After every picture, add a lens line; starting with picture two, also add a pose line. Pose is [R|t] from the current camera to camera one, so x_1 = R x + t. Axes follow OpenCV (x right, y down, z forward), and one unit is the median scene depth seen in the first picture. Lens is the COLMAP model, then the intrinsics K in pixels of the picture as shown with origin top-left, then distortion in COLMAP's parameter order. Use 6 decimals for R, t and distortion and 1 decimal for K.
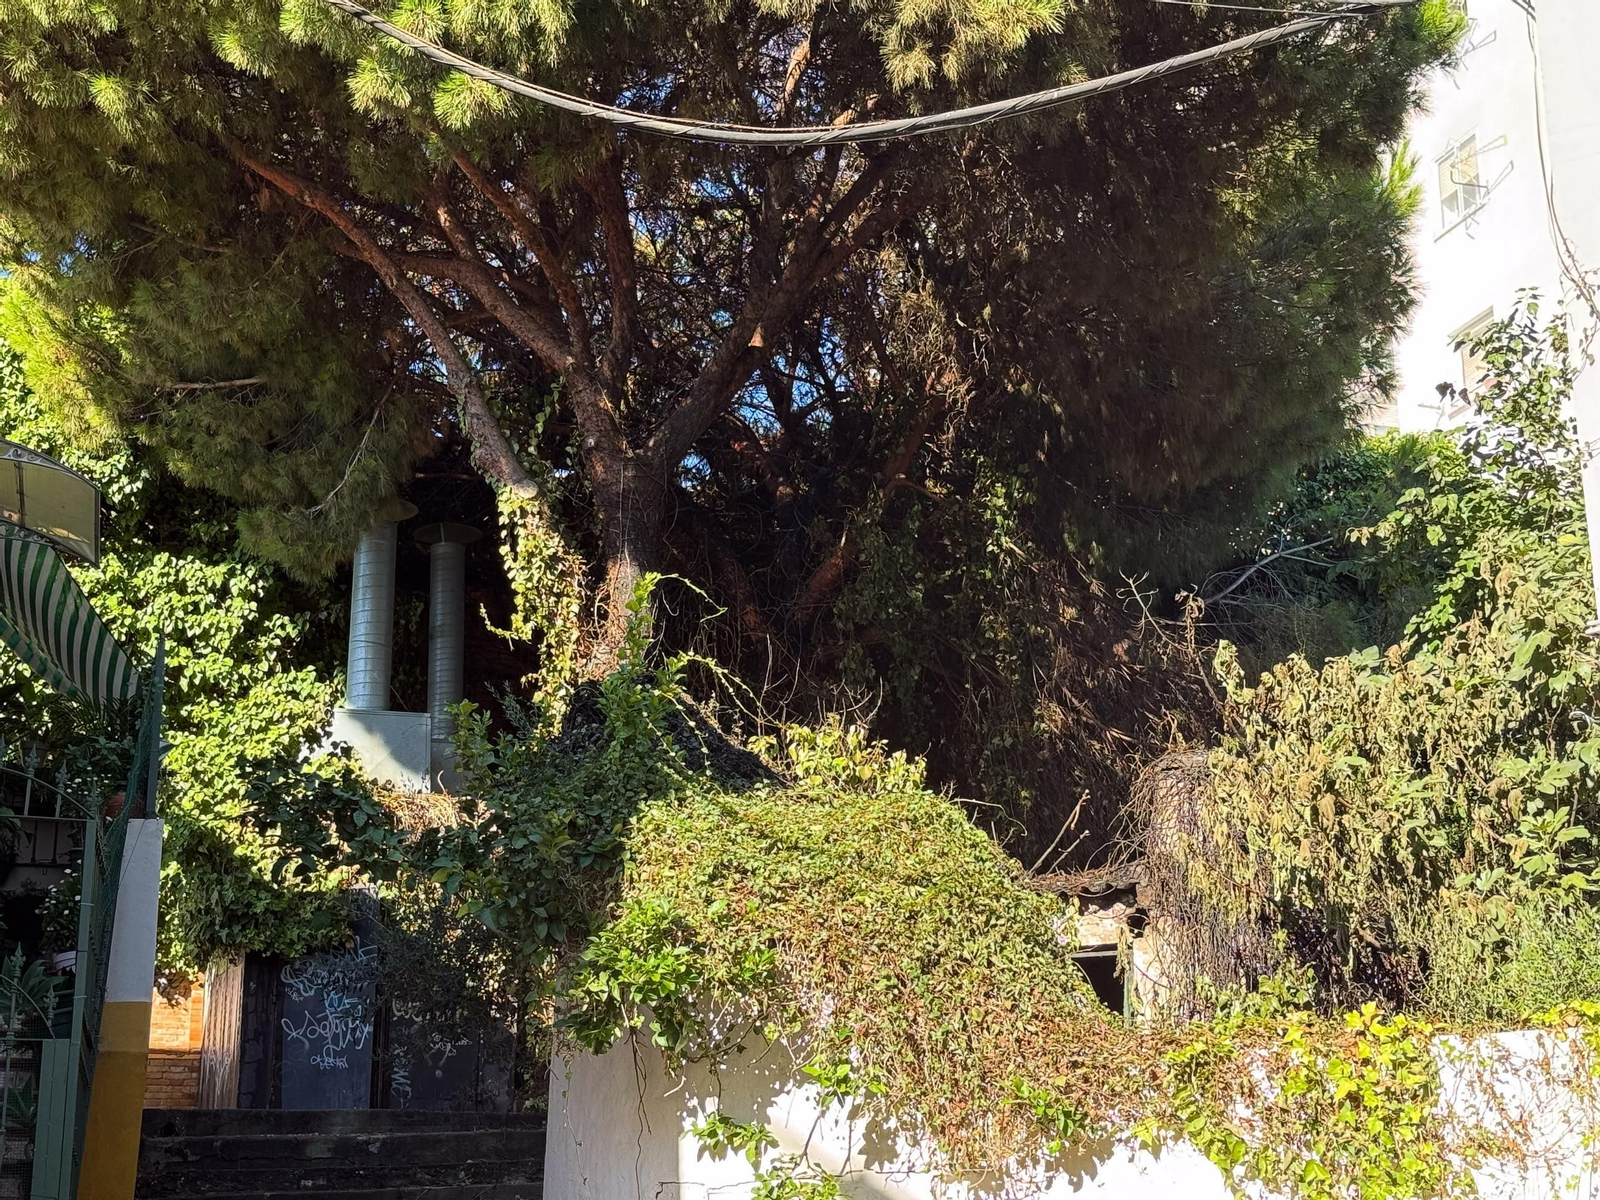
lens RADIAL K [[2605.4, 0, 800.0], [0, 2605.4, 600.0], [0, 0, 1]] dist [0.189015, -0.018400]
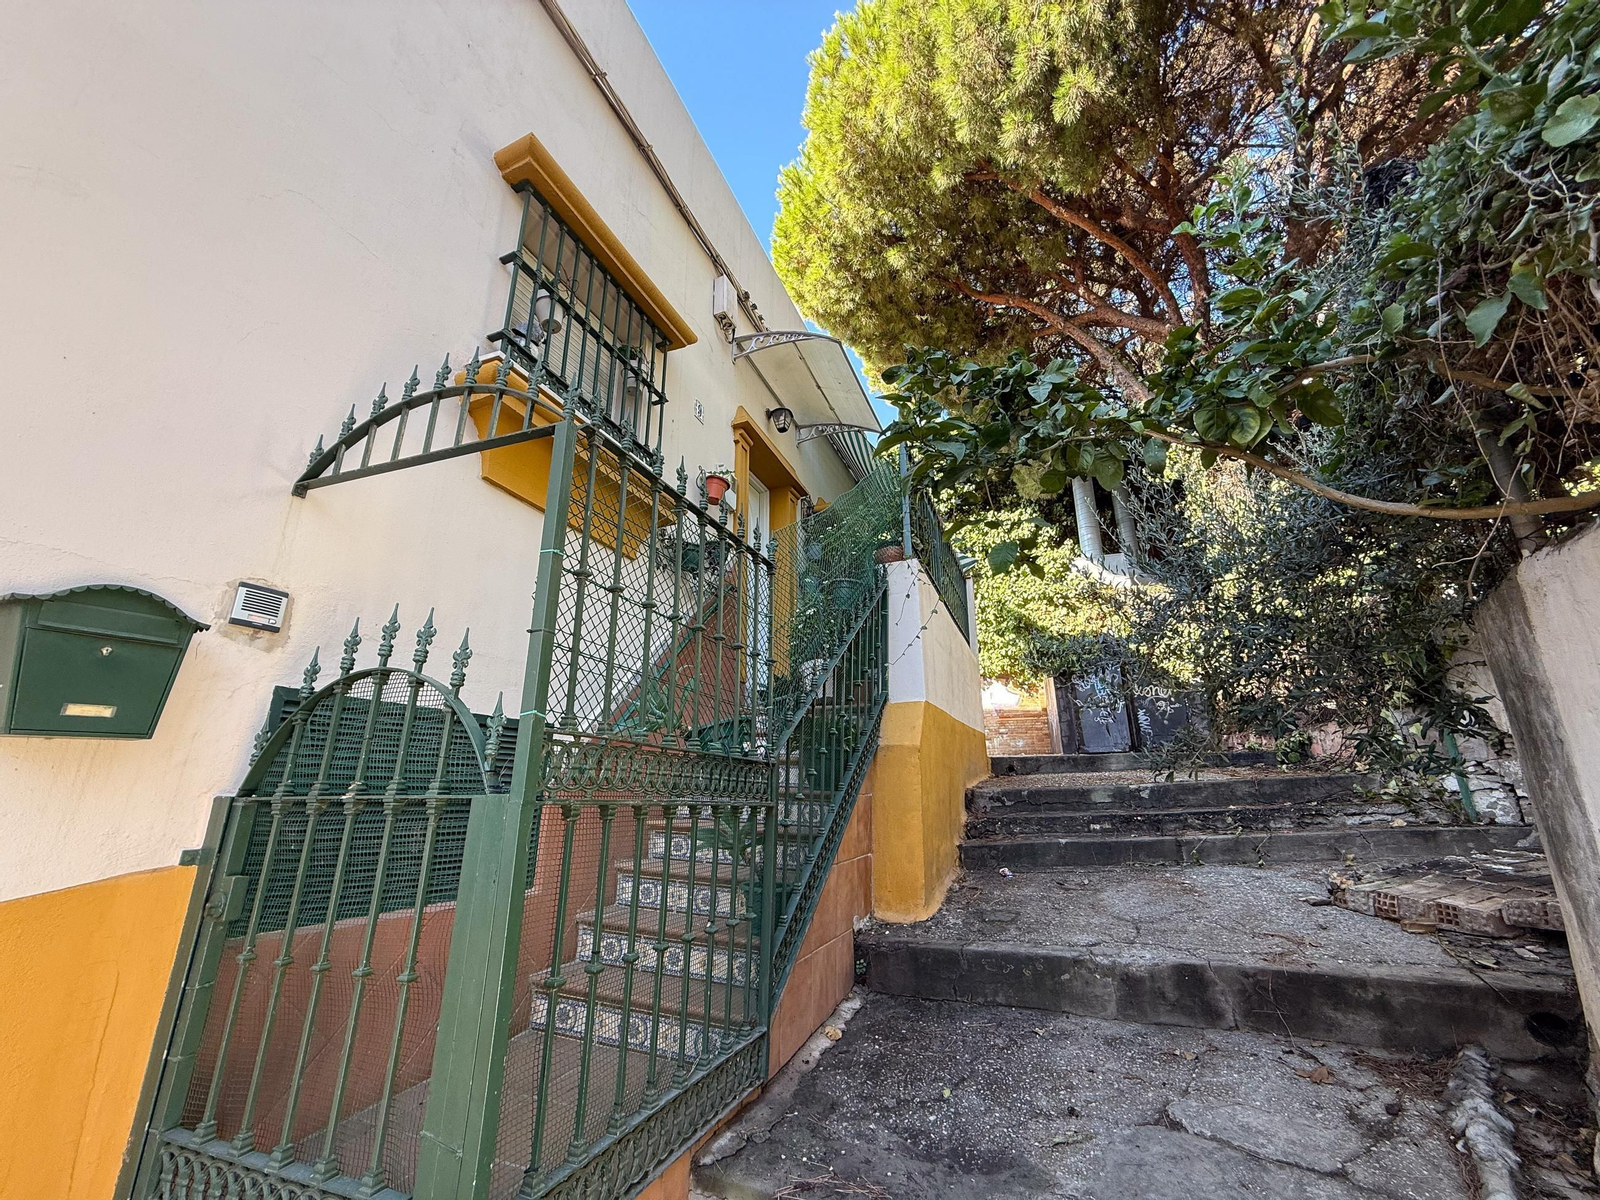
lens RADIAL K [[637.2, 0, 800.0], [0, 637.2, 600.0], [0, 0, 1]] dist [-0.000133, -0.000002]
pose [[0.806653, -0.170043, -0.566036, -0.072227], [0.168492, 0.984138, -0.055530, 0.069308], [0.566500, -0.050579, 0.822508, 0.450270]]
